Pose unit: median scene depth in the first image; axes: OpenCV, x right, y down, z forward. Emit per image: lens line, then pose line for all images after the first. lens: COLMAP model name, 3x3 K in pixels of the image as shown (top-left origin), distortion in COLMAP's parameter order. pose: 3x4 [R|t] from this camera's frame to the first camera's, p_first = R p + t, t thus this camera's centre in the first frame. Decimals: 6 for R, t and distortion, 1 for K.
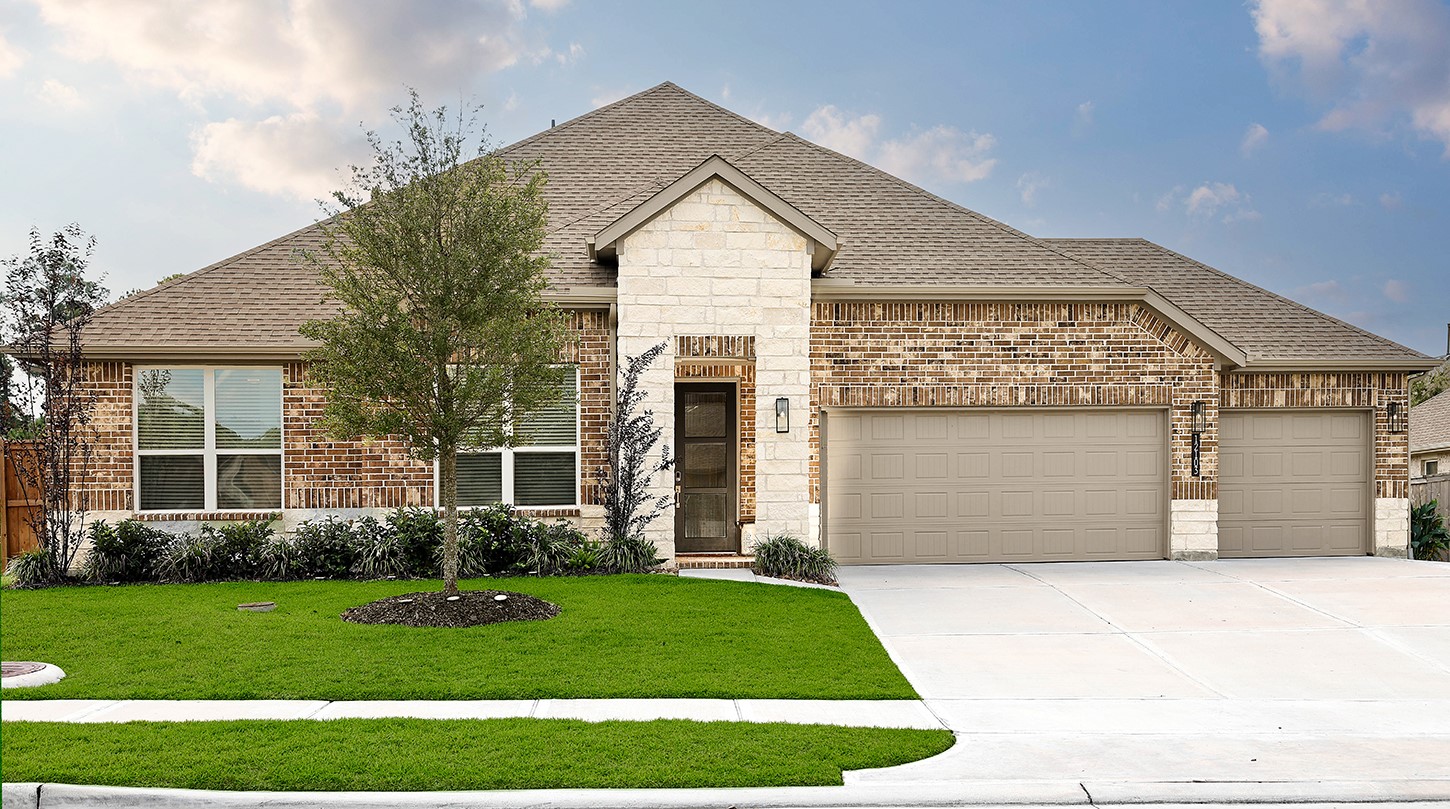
lens RADIAL K [[2476.9, 0, 725.0], [0, 2476.9, 404.5], [0, 0, 1]] dist [-0.021722, -0.008707]
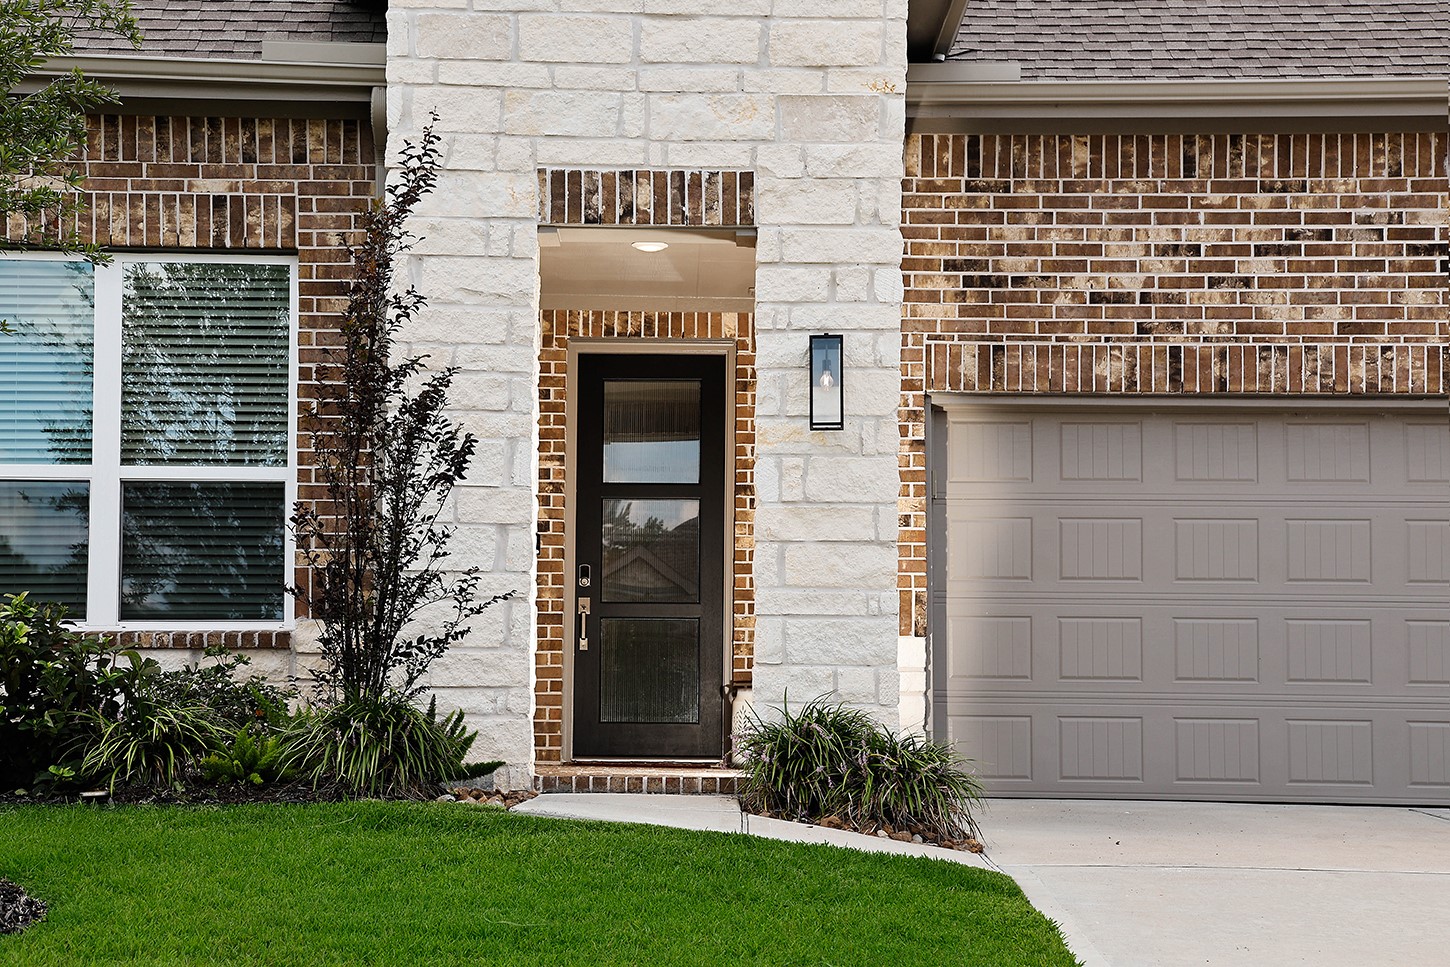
lens RADIAL K [[2609.9, 0, 528.9], [0, 2609.9, 480.2], [0, 0, 1]] dist [0.160900, 0.302564]
pose [[0.993946, 0.005488, -0.109728, 0.020884], [-0.012151, 0.998116, -0.060140, 0.040910], [0.109191, 0.061109, 0.992141, 0.575859]]
